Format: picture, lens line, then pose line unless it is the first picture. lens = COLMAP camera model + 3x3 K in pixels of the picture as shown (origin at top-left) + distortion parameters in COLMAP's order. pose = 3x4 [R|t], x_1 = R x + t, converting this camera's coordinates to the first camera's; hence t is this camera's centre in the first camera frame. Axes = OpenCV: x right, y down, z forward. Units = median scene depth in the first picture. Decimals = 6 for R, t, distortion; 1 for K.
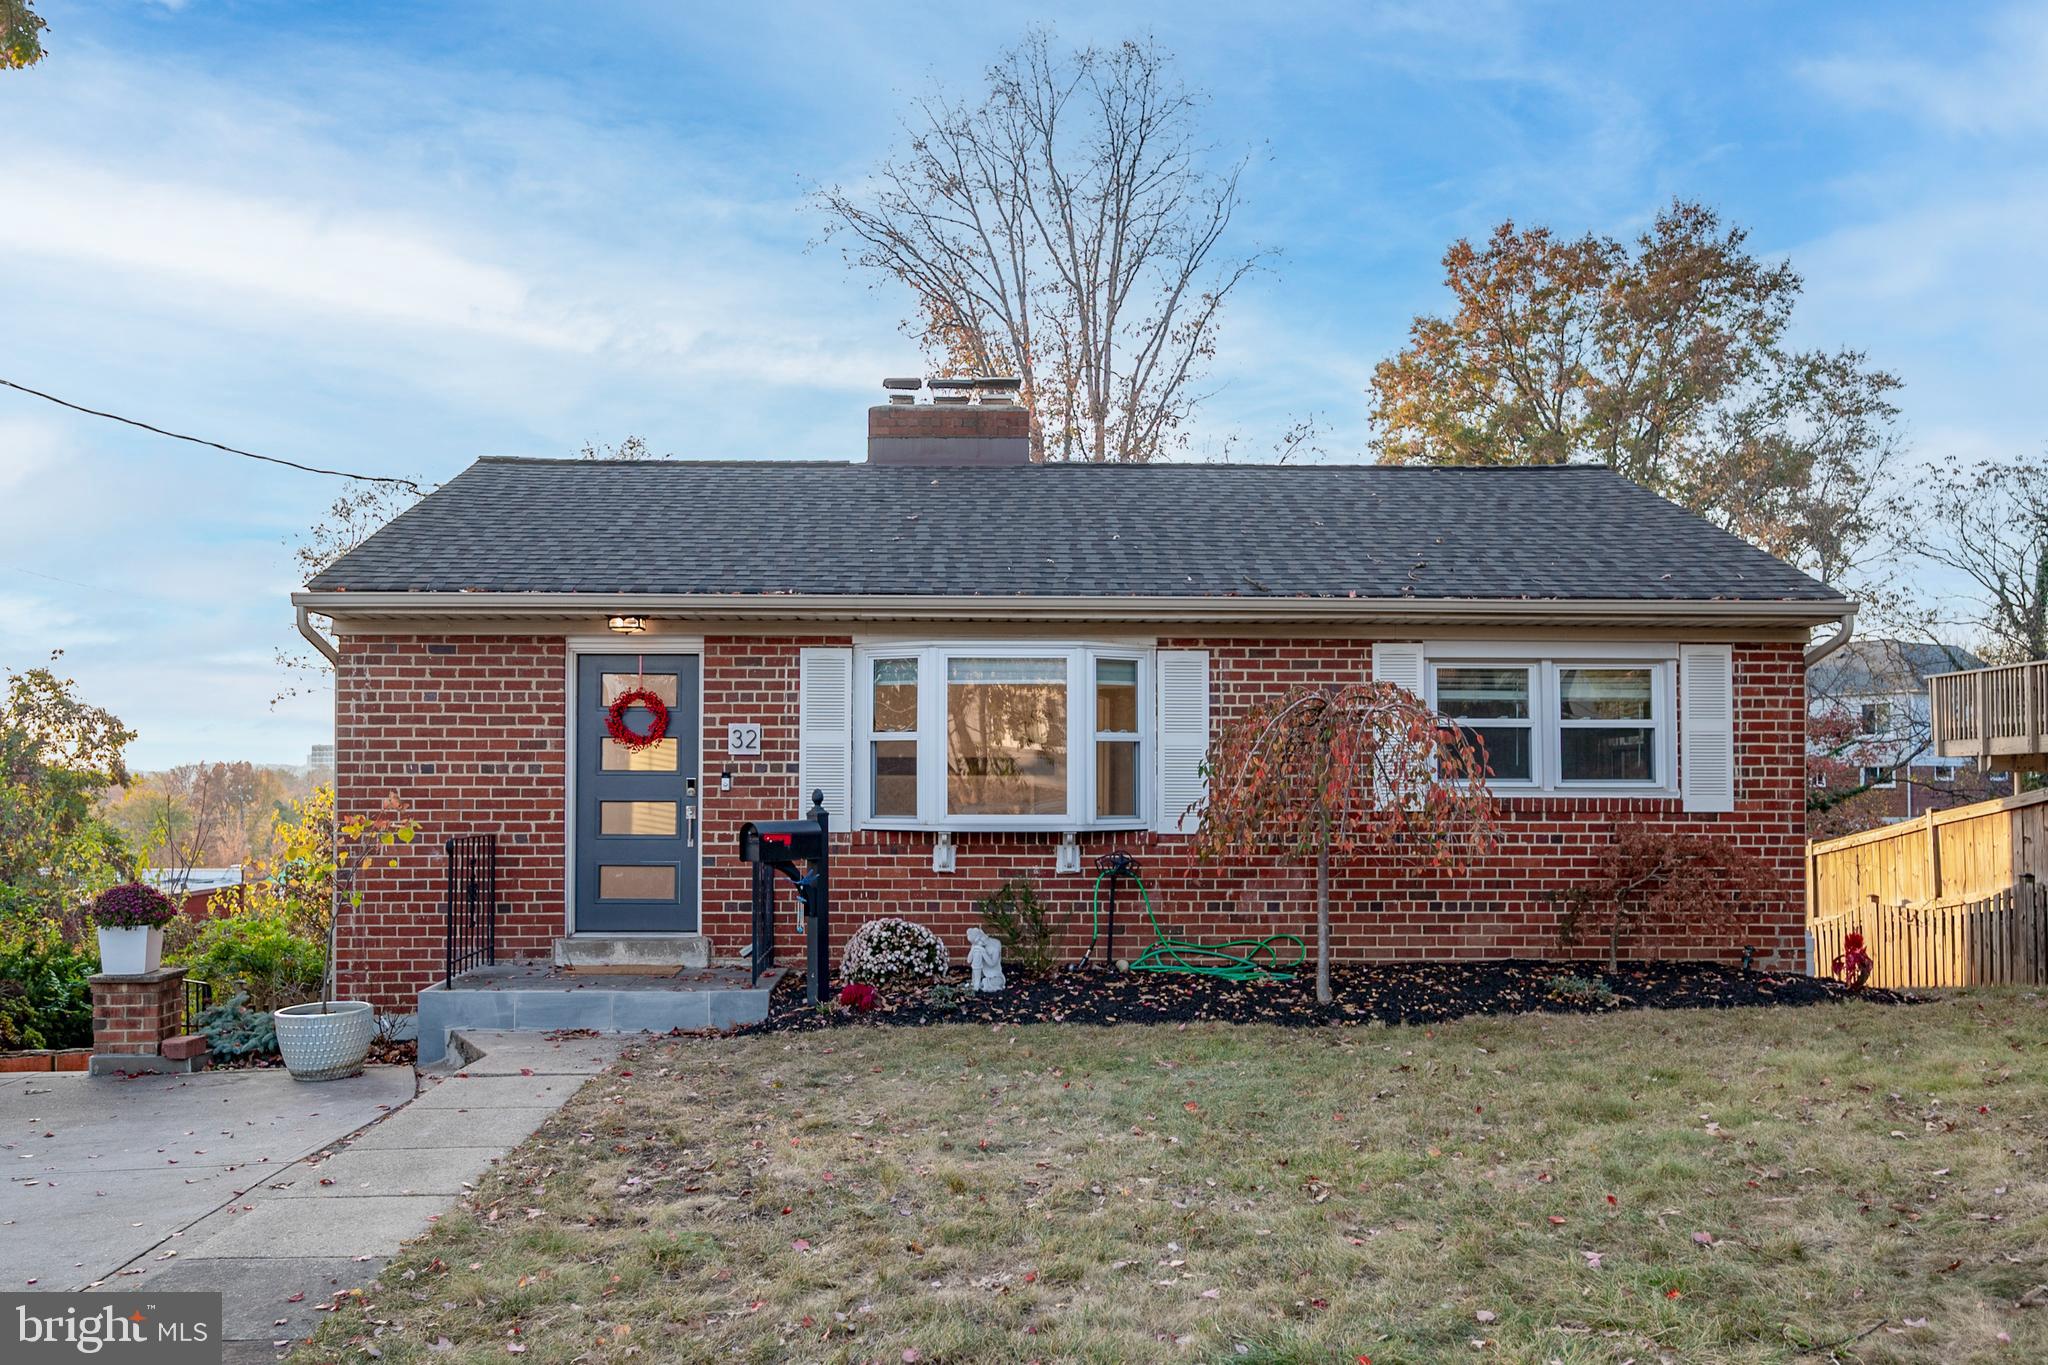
lens RADIAL K [[1480.4, 0, 1030.5], [0, 1480.4, 700.0], [0, 0, 1]] dist [-0.002137, -0.000144]
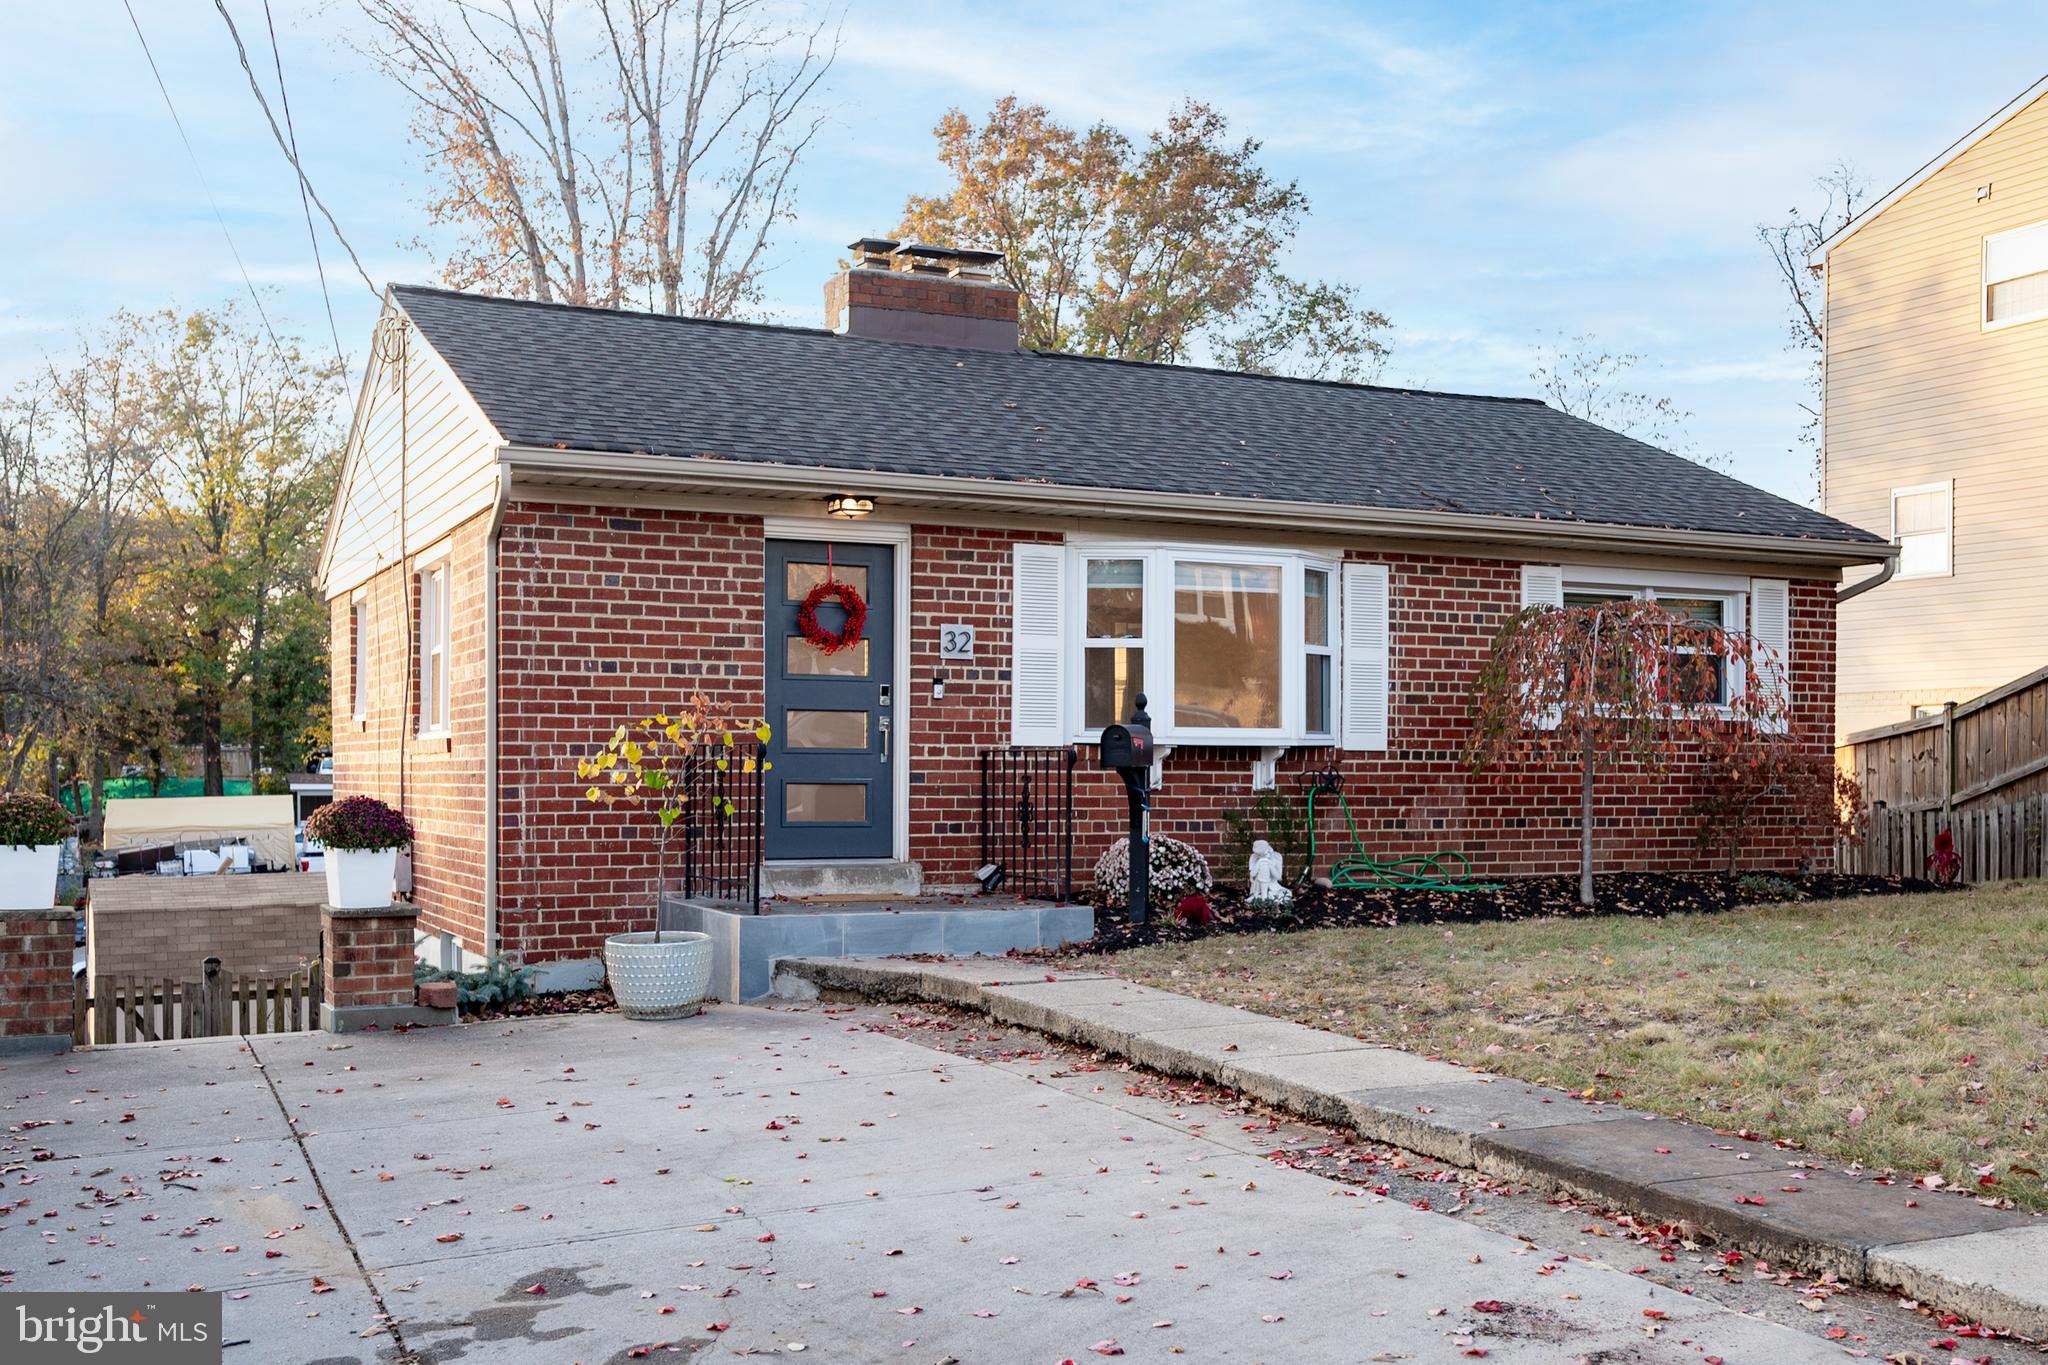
lens RADIAL K [[1839.2, 0, 1022.5], [0, 1839.2, 684.1], [0, 0, 1]] dist [-0.001460, 0.005979]
pose [[0.929427, 0.018343, 0.368551, -0.555153], [-0.025697, 0.999556, 0.015055, 0.033484], [-0.368111, -0.023464, 0.929486, -0.051096]]
